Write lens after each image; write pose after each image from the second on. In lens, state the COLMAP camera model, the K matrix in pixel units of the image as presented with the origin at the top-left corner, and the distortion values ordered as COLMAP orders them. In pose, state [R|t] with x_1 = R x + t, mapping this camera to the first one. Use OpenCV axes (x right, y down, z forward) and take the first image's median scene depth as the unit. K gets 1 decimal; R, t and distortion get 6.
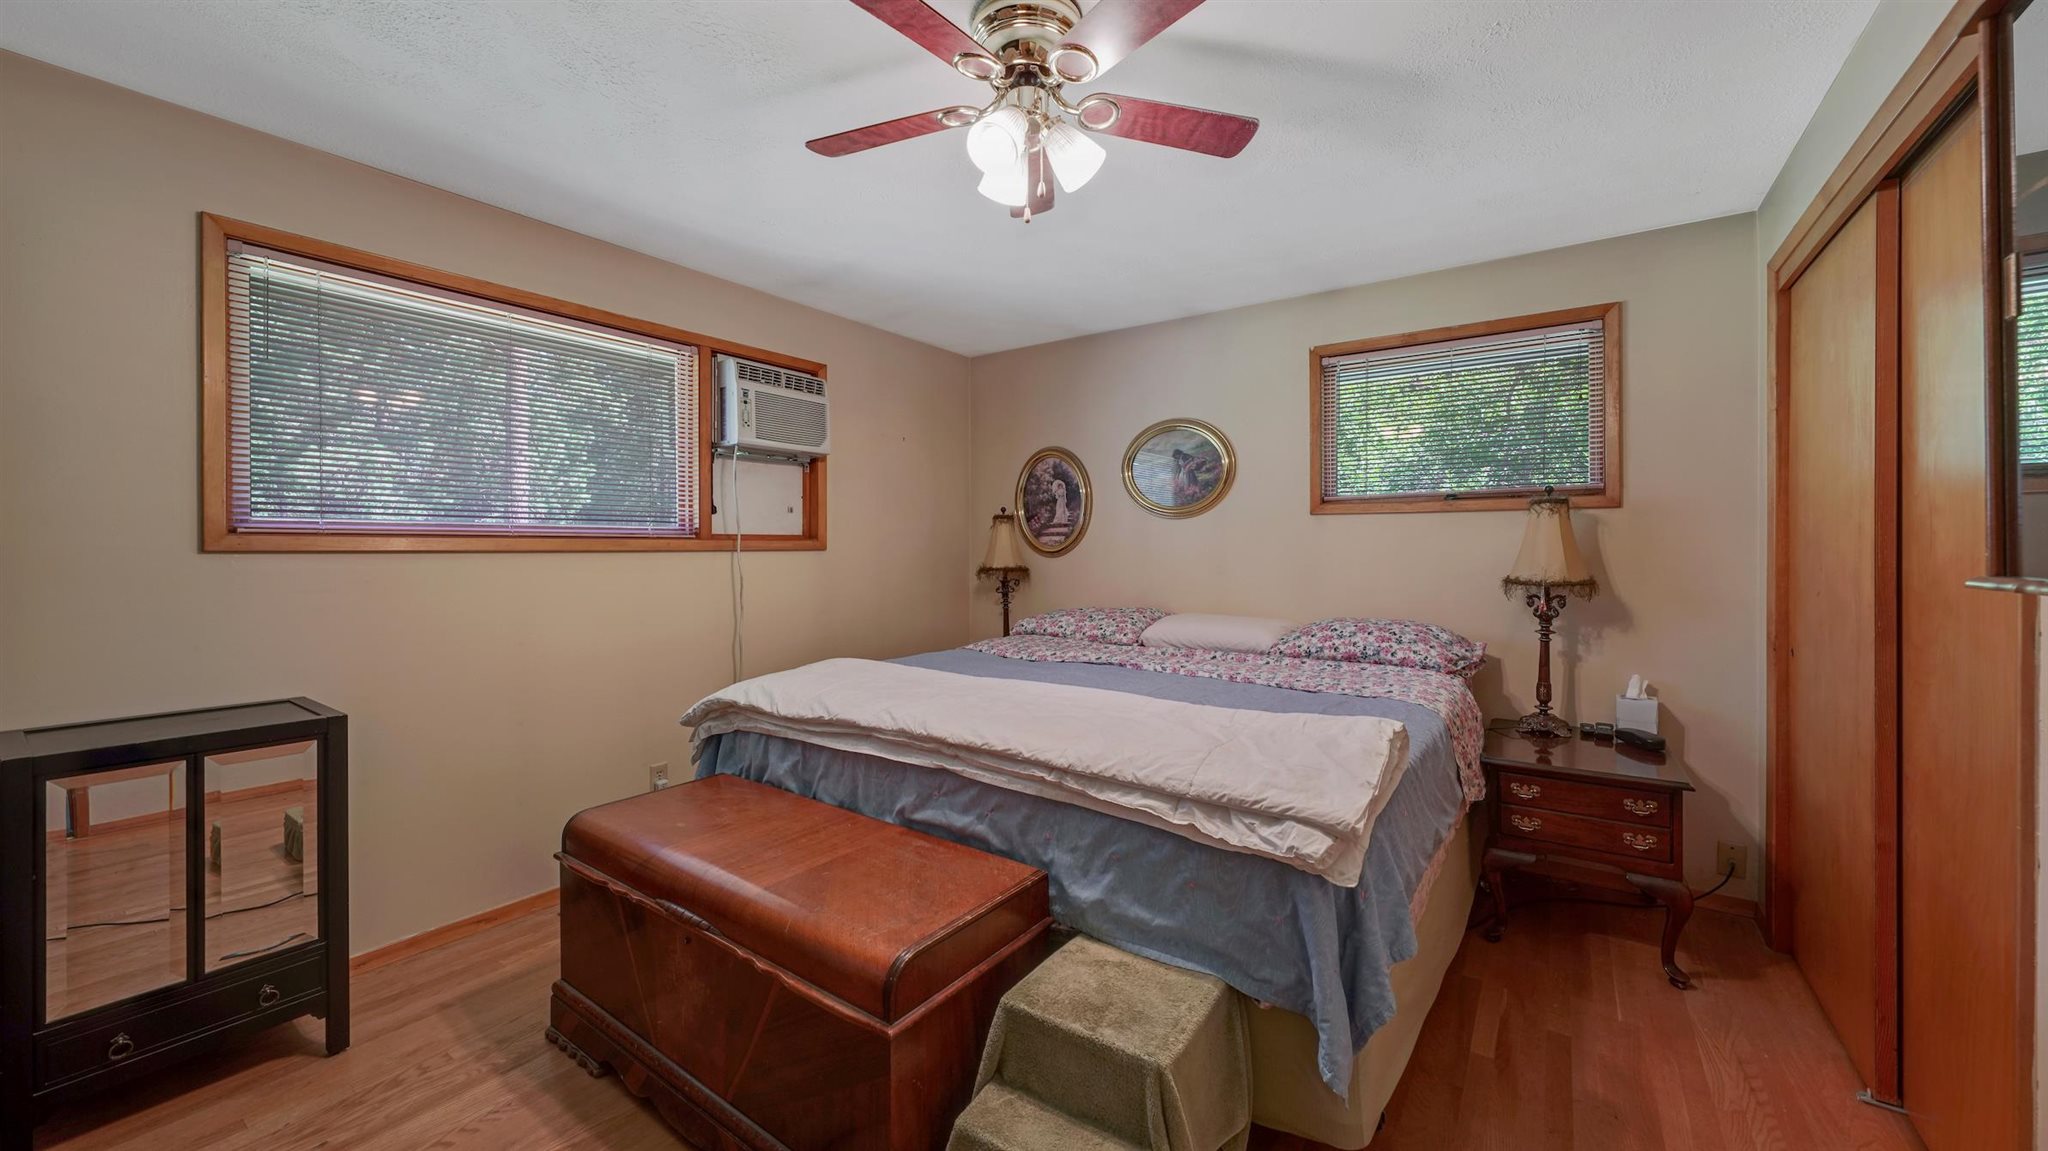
lens RADIAL K [[759.9, 0, 1024.0], [0, 759.9, 575.5], [0, 0, 1]] dist [-0.000547, -0.000028]
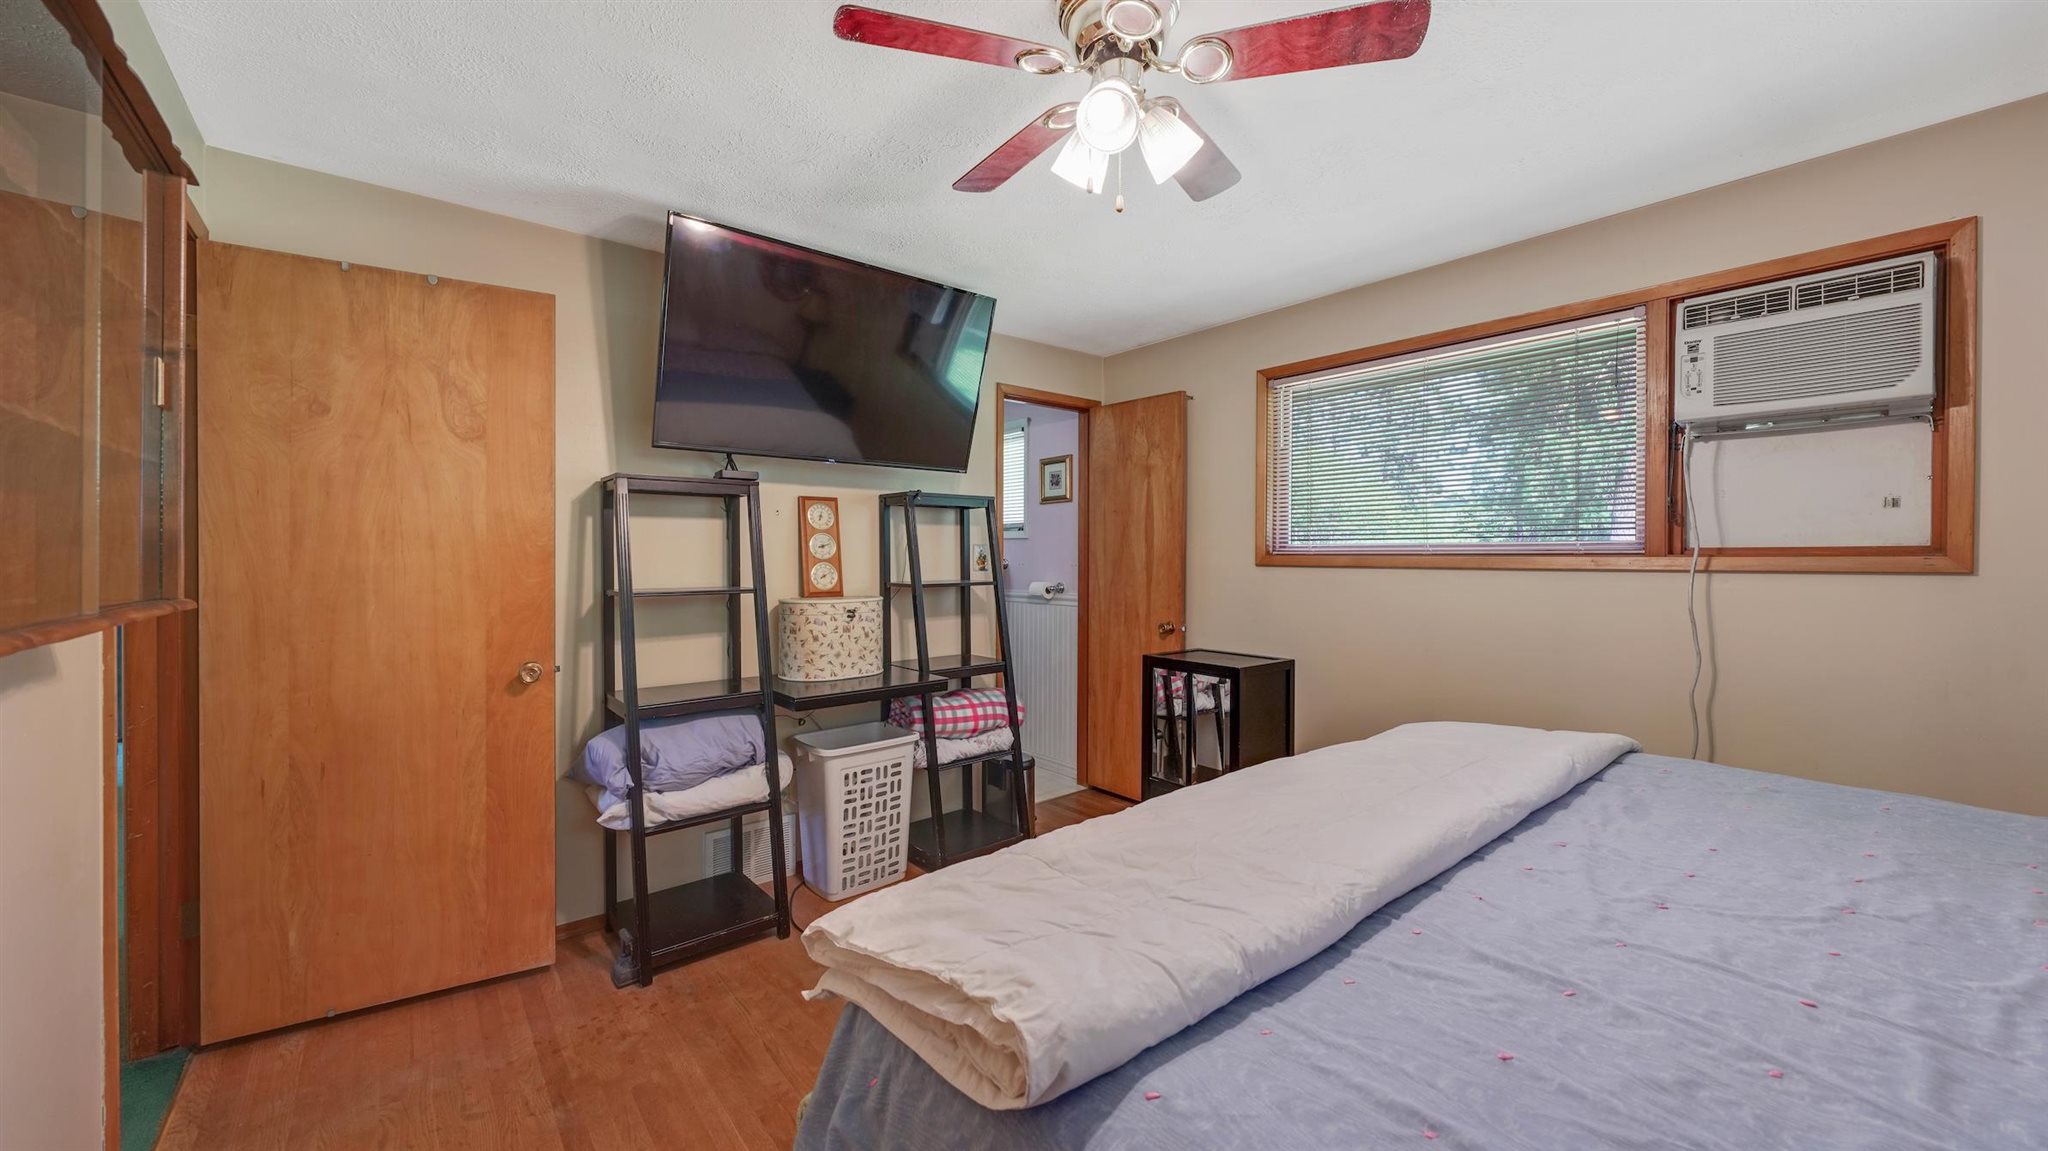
lens RADIAL K [[759.9, 0, 1024.0], [0, 759.9, 575.5], [0, 0, 1]] dist [-0.000547, -0.000028]
pose [[-0.239208, 0.020205, -0.970758, 0.442087], [-0.040794, 0.998692, 0.030839, -0.024524], [0.970111, 0.046978, -0.238071, 0.549936]]
